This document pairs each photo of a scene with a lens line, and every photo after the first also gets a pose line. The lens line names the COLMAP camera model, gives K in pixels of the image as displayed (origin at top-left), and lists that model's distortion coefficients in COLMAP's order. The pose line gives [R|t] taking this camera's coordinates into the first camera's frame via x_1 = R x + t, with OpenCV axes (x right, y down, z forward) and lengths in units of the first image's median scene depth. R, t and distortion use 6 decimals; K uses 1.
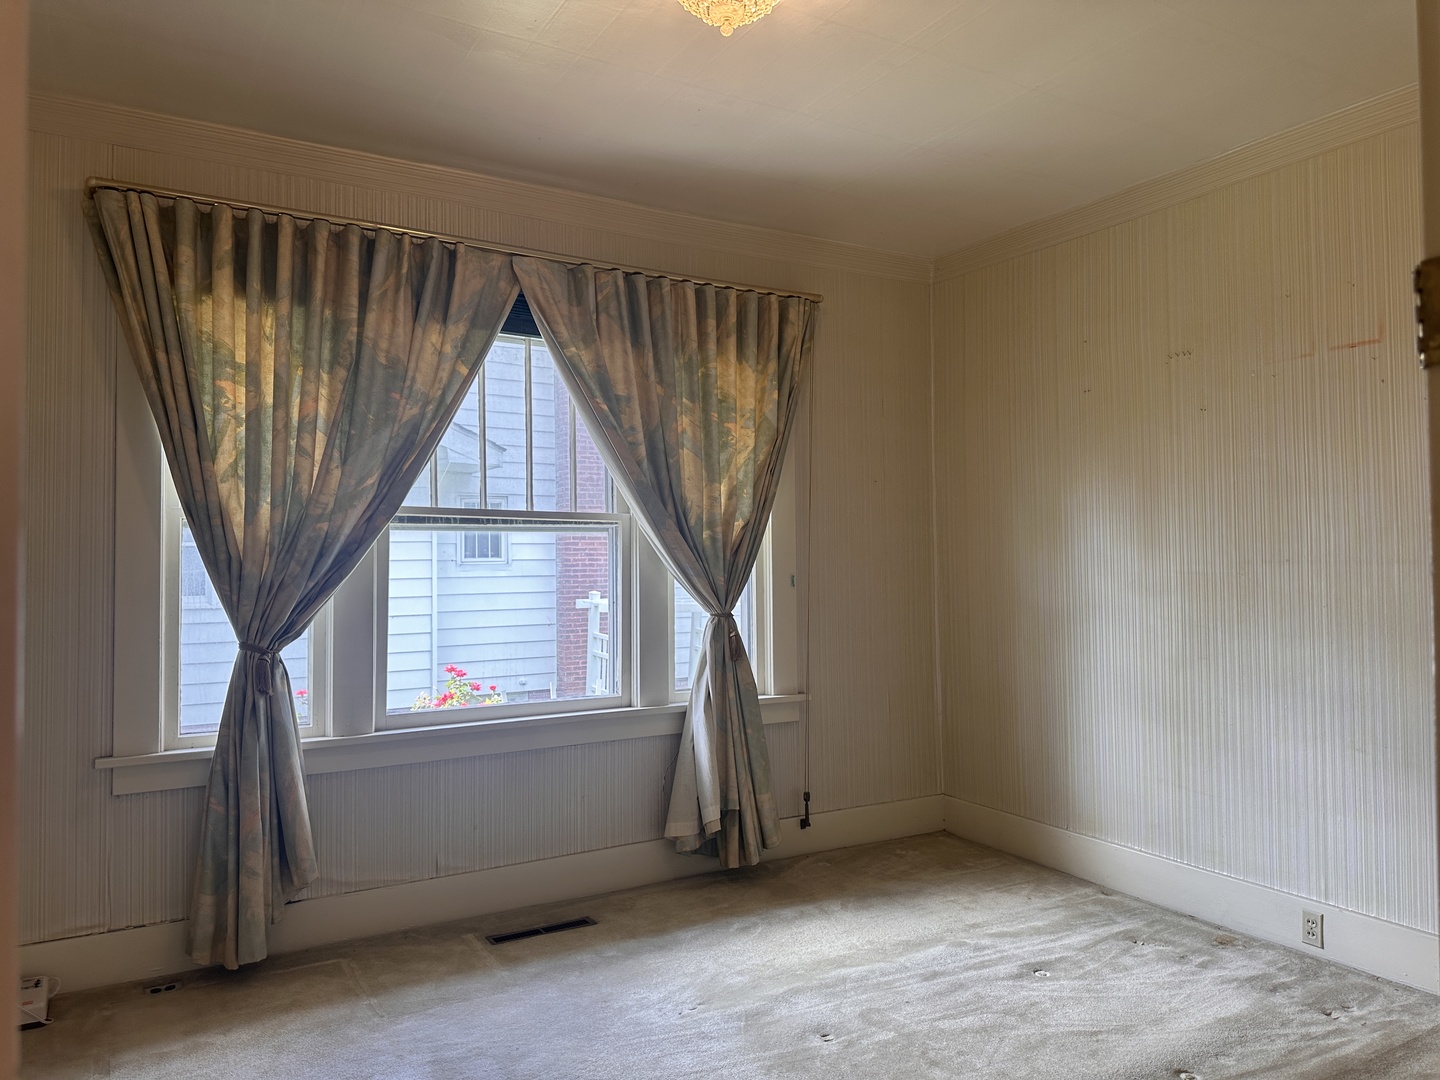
lens RADIAL K [[1005.6, 0, 720.9], [0, 1005.6, 536.3], [0, 0, 1]] dist [0.072515, -0.092945]
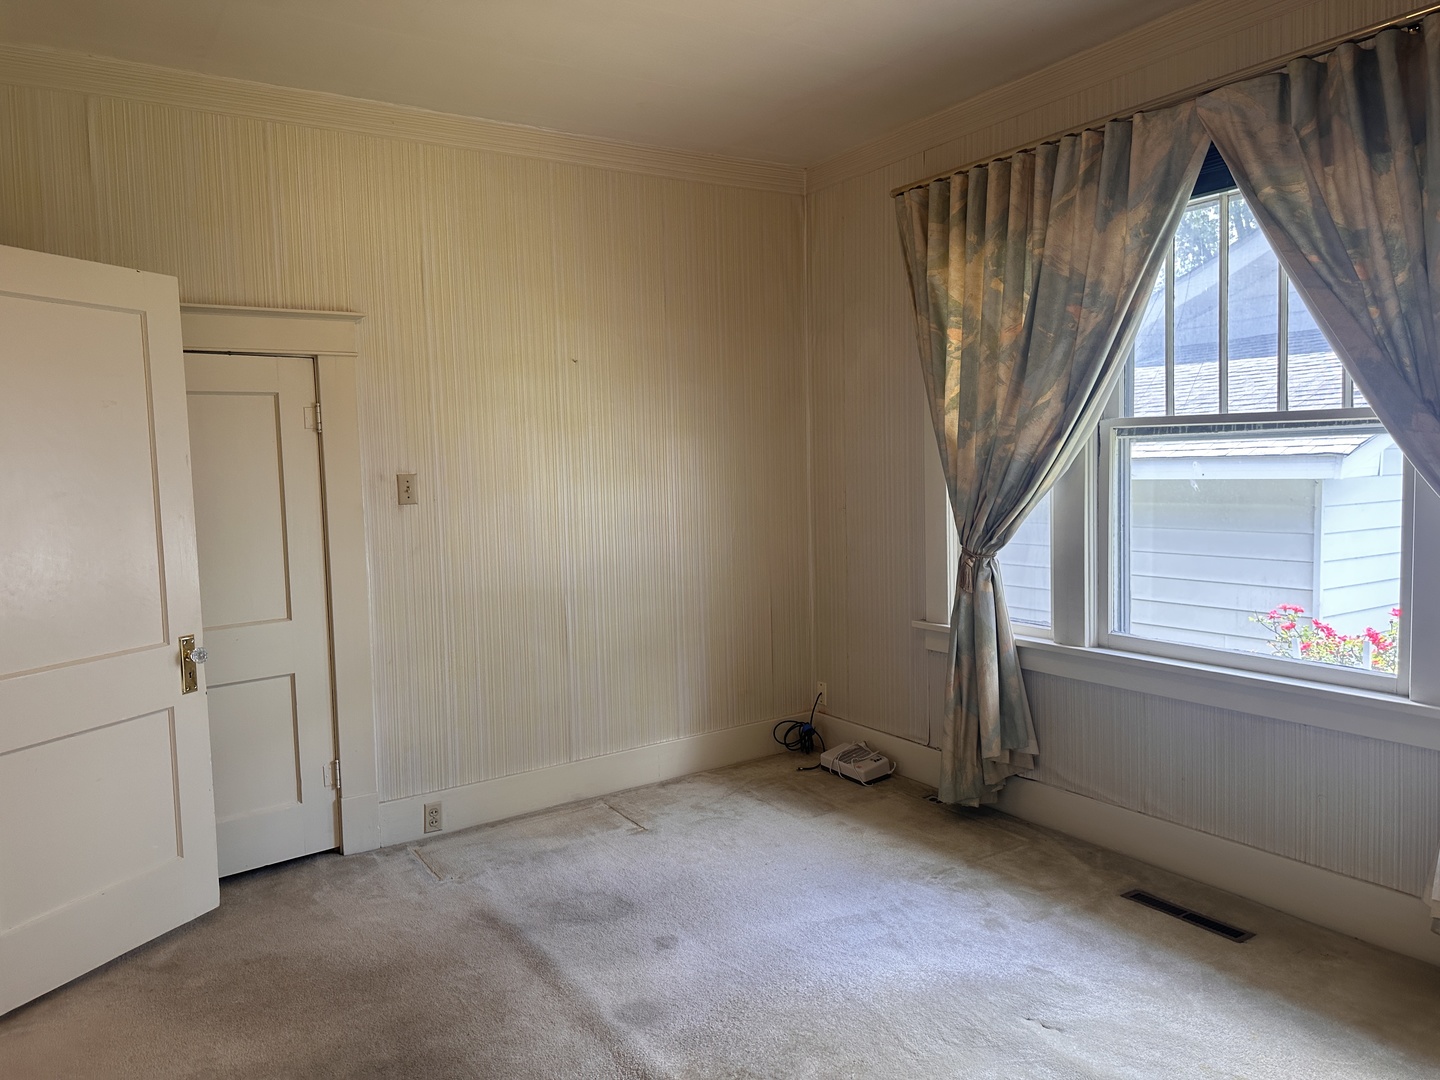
lens RADIAL K [[1005.6, 0, 721.8], [0, 1005.6, 539.8], [0, 0, 1]] dist [0.072515, -0.092945]
pose [[0.046221, 0.074282, -0.996166, 0.620965], [0.045352, 0.996047, 0.076377, -0.006459], [0.997901, -0.048709, 0.042670, 0.582923]]
